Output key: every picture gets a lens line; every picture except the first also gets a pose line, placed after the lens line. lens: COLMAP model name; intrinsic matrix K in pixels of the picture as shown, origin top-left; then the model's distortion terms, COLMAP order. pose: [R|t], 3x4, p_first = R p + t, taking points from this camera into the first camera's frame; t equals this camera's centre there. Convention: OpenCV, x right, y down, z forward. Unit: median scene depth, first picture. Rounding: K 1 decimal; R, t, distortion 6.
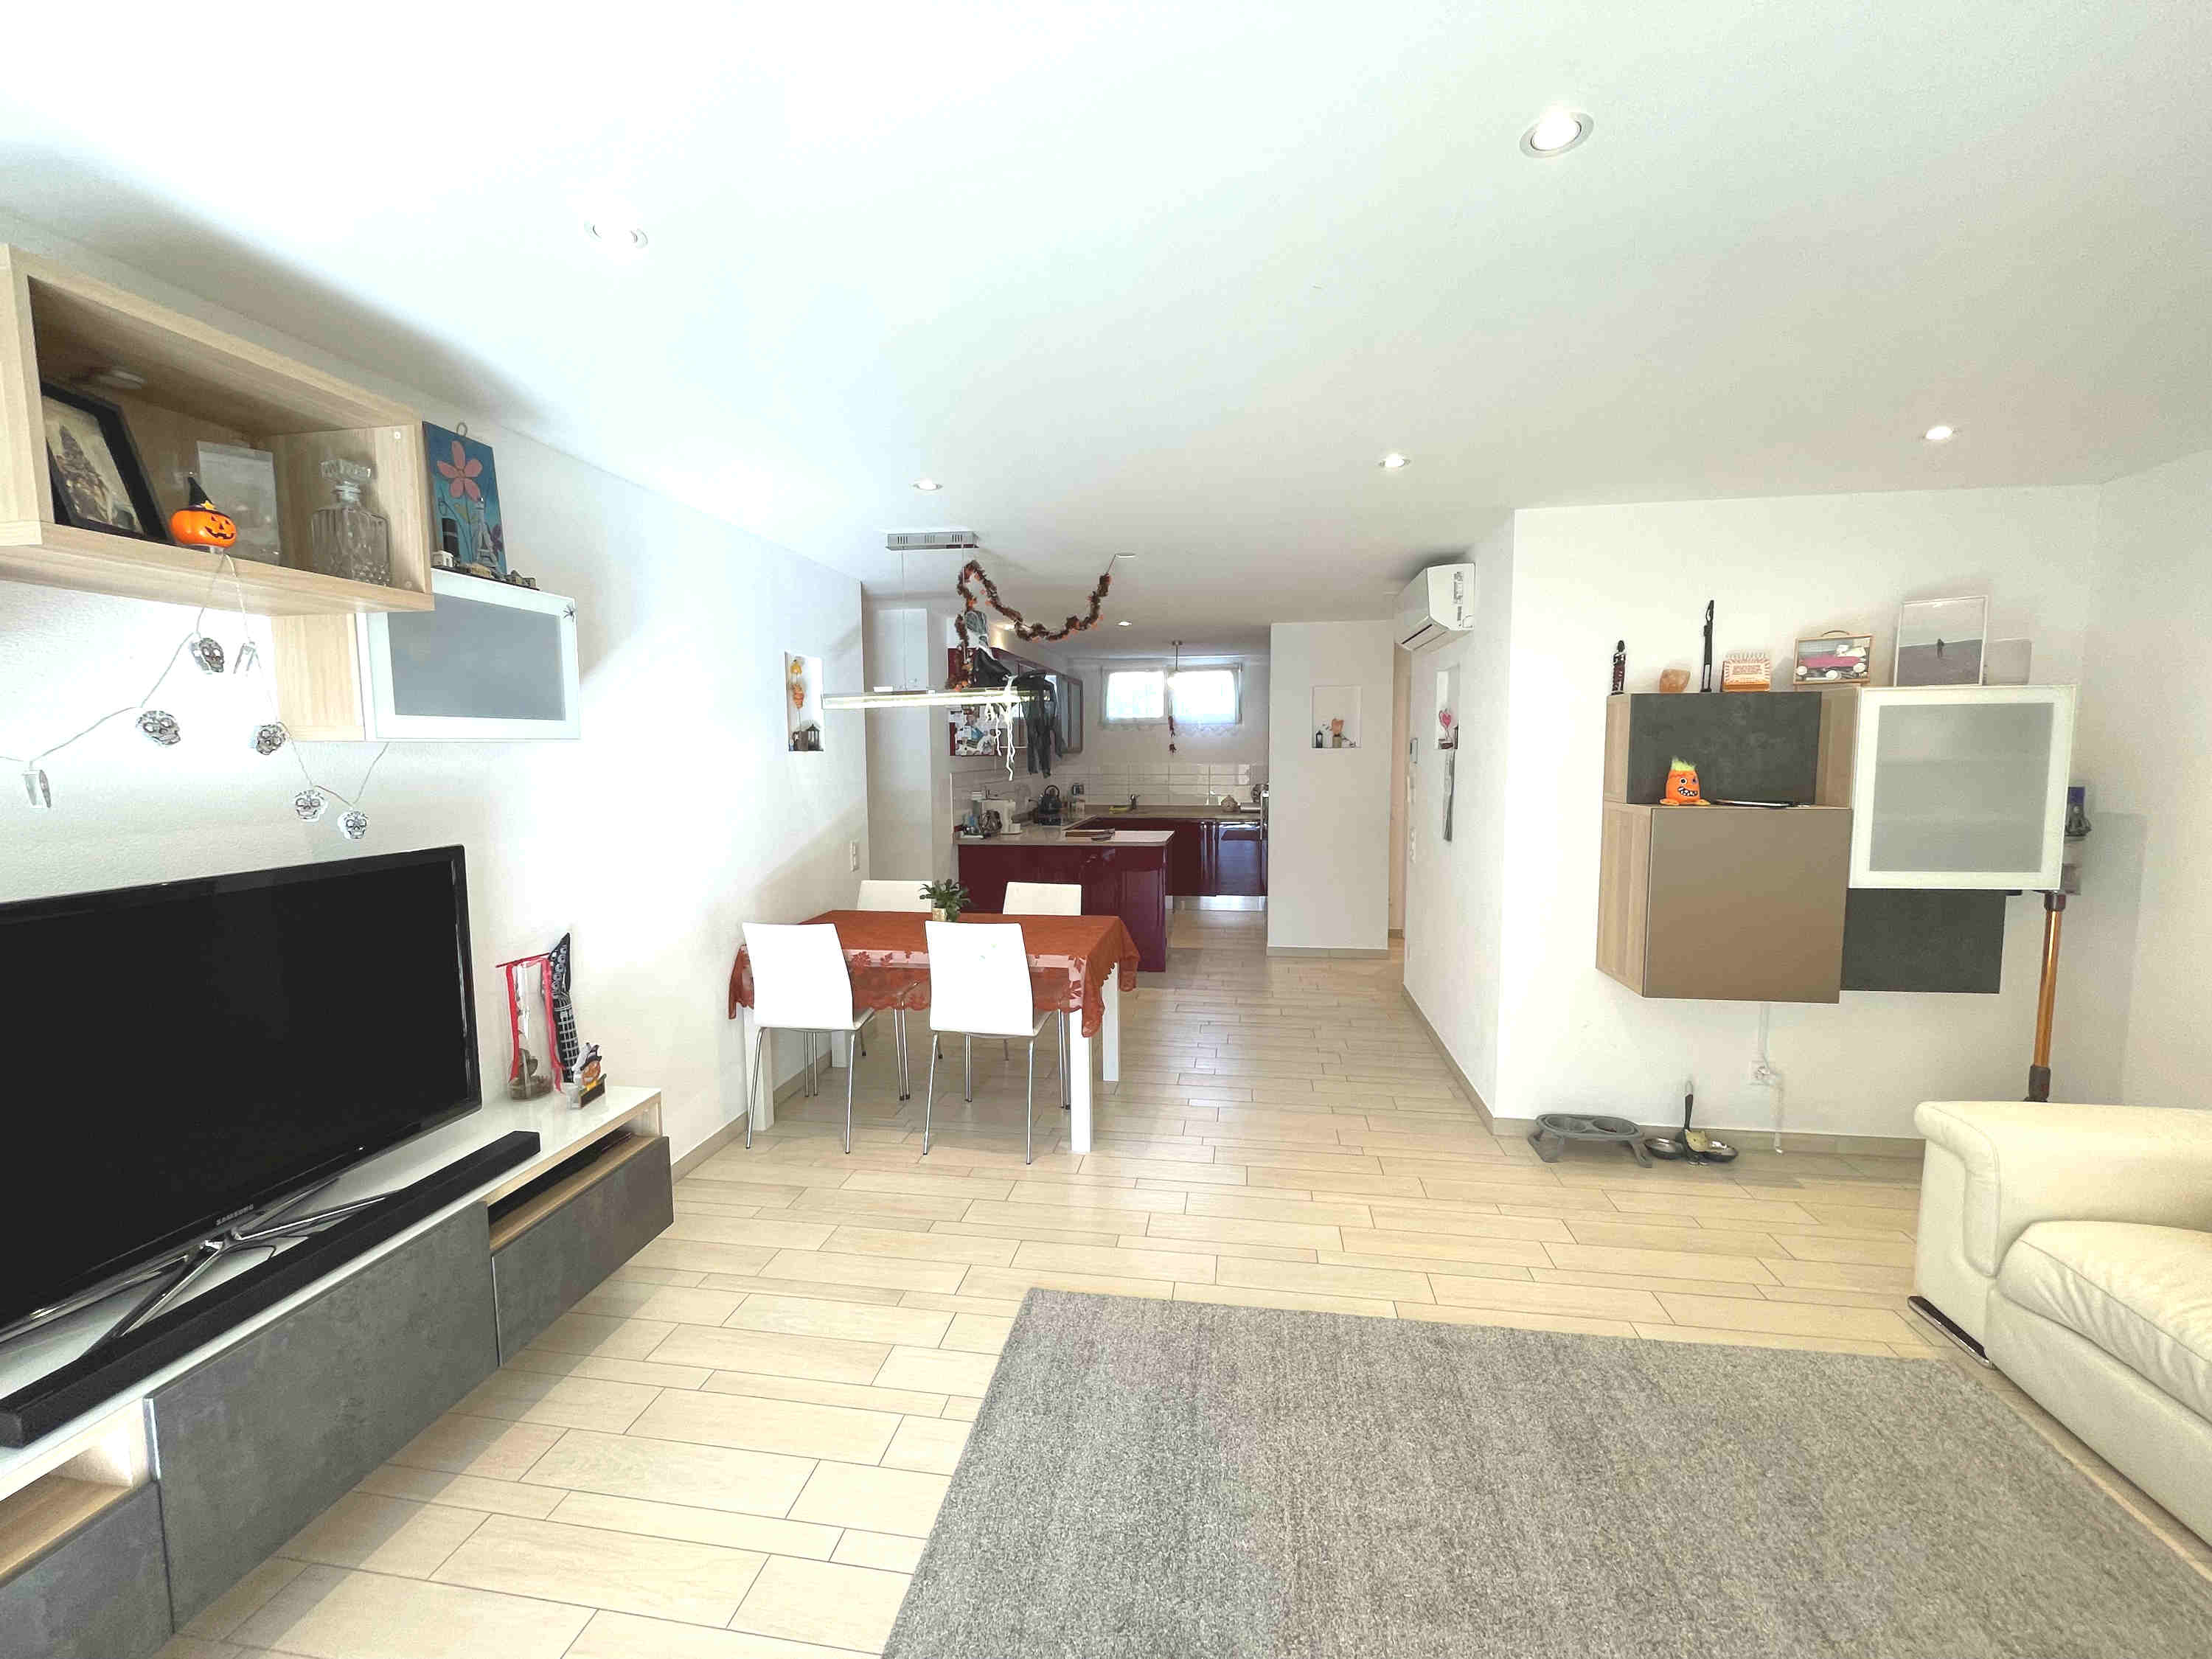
lens RADIAL K [[894.0, 0, 1106.0], [0, 894.0, 829.5], [0, 0, 1]] dist [-0.002526, -0.000340]
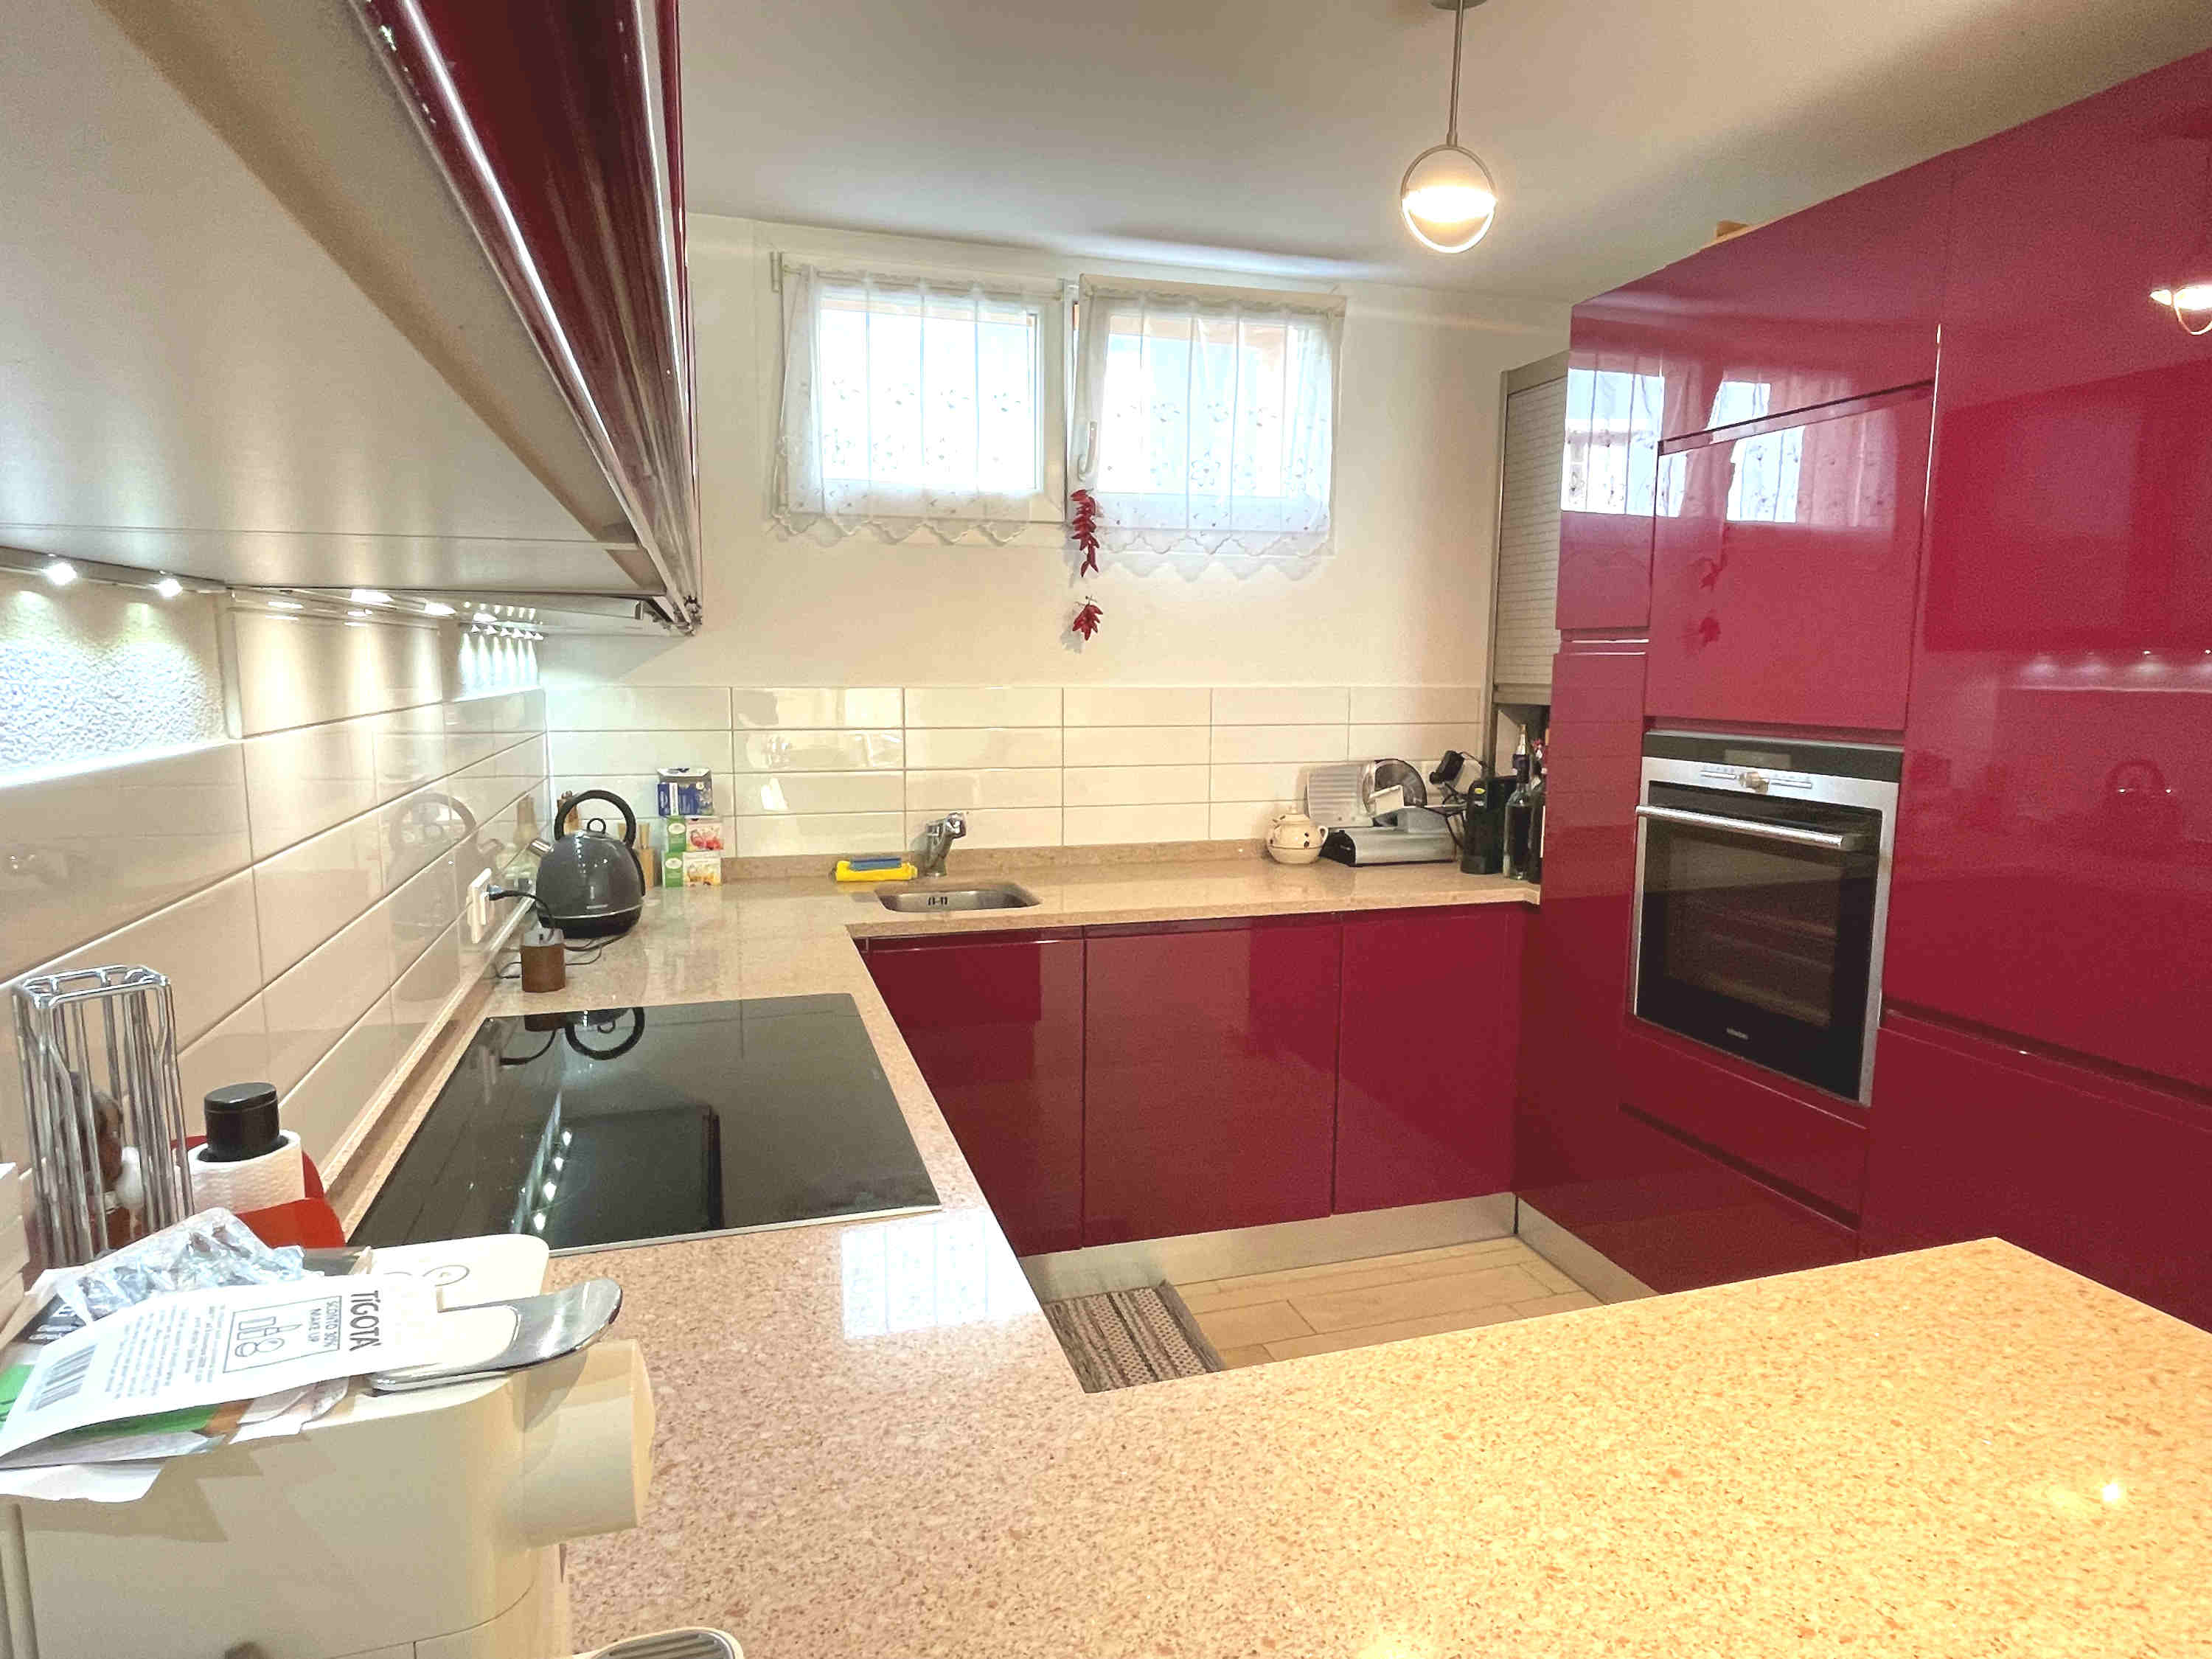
lens RADIAL K [[1256.8, 0, 1106.0], [0, 1256.8, 829.5], [0, 0, 1]] dist [0.013635, 0.000478]
pose [[0.898863, -0.046134, 0.435794, -0.203542], [0.030291, 0.998606, 0.043237, -0.125950], [-0.437181, -0.025664, 0.899007, 1.792499]]
